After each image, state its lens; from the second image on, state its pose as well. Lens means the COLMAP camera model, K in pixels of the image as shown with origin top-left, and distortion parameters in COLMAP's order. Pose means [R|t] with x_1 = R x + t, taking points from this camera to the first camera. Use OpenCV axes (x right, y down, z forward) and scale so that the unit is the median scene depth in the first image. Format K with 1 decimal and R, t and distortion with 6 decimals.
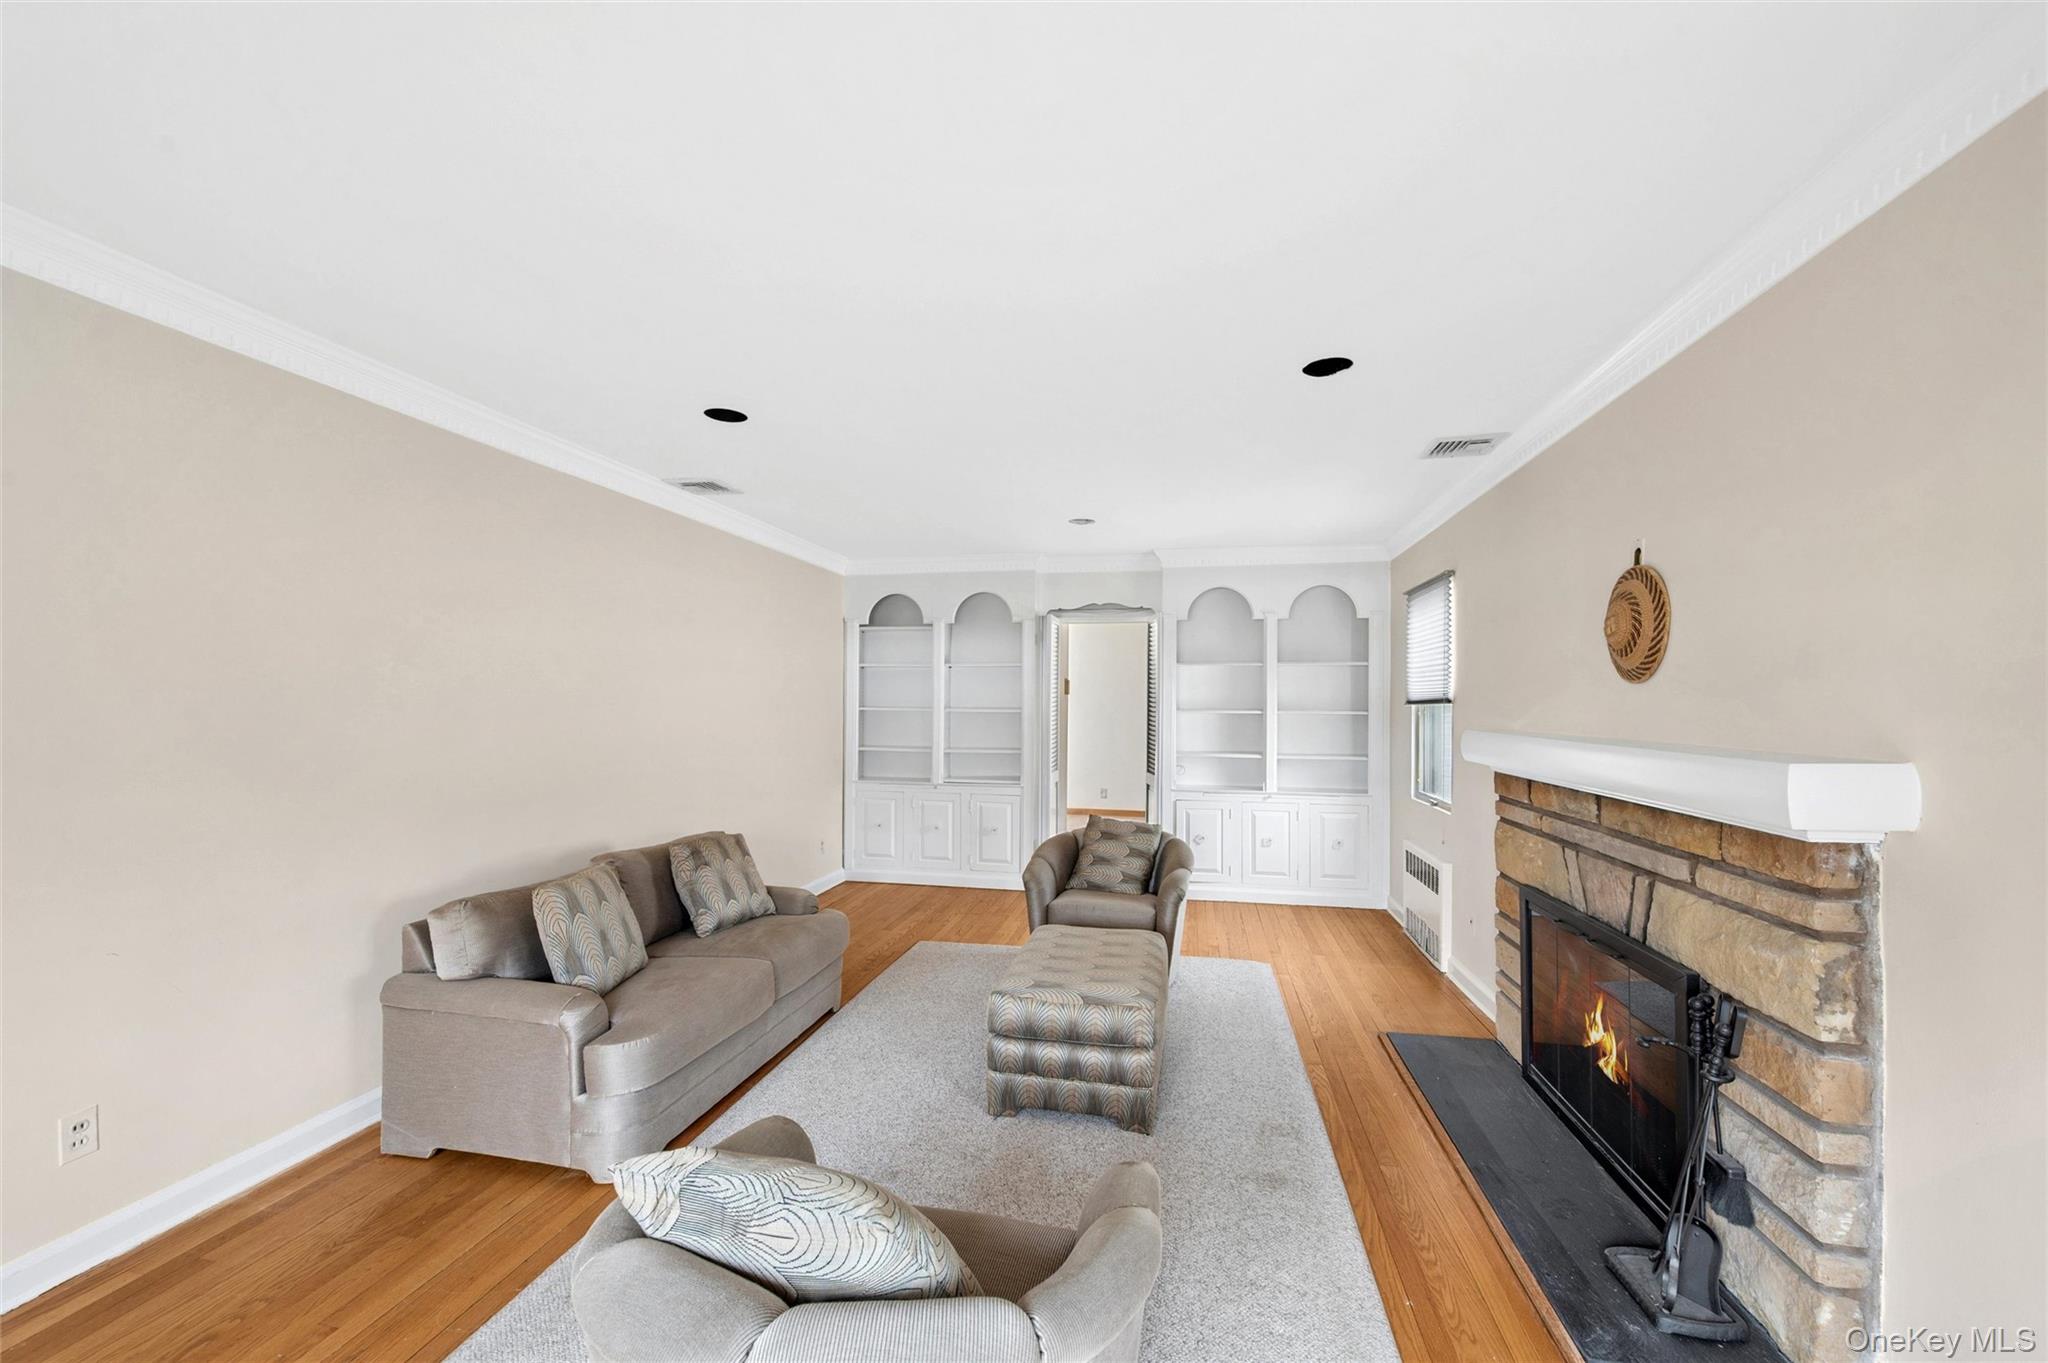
lens RADIAL K [[815.9, 0, 1016.2], [0, 815.9, 690.4], [0, 0, 1]] dist [-0.004408, -0.000168]
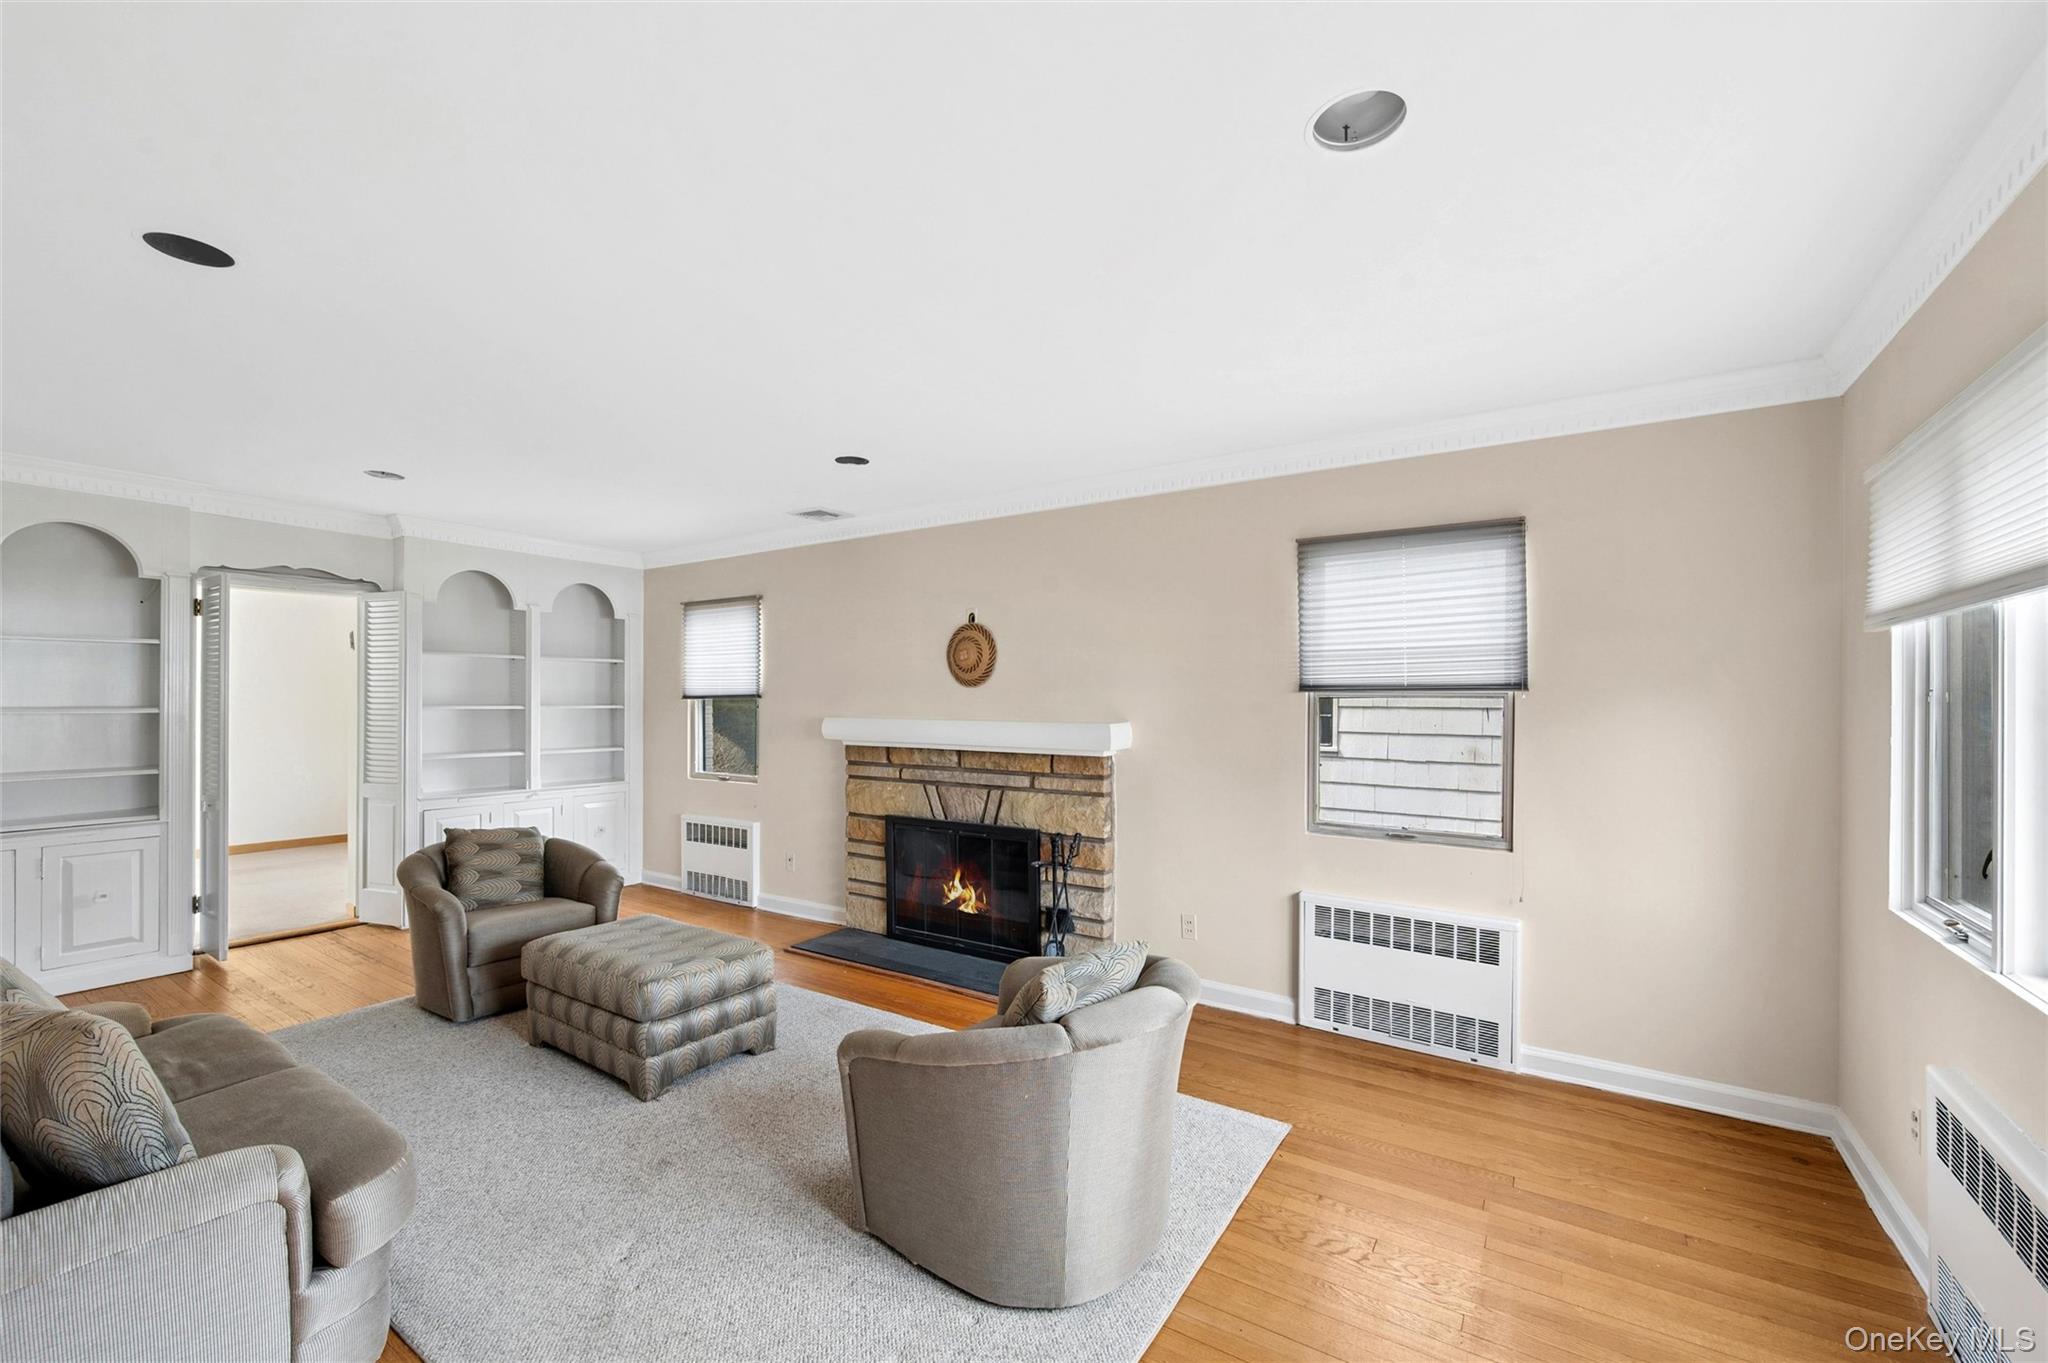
lens RADIAL K [[830.2, 0, 1034.6], [0, 830.2, 691.1], [0, 0, 1]] dist [0.000046, -0.000709]
pose [[0.365501, 0.006702, 0.930787, -0.841550], [-0.015171, 0.999884, -0.001242, -0.000744], [-0.930687, -0.013667, 0.365560, 0.176910]]
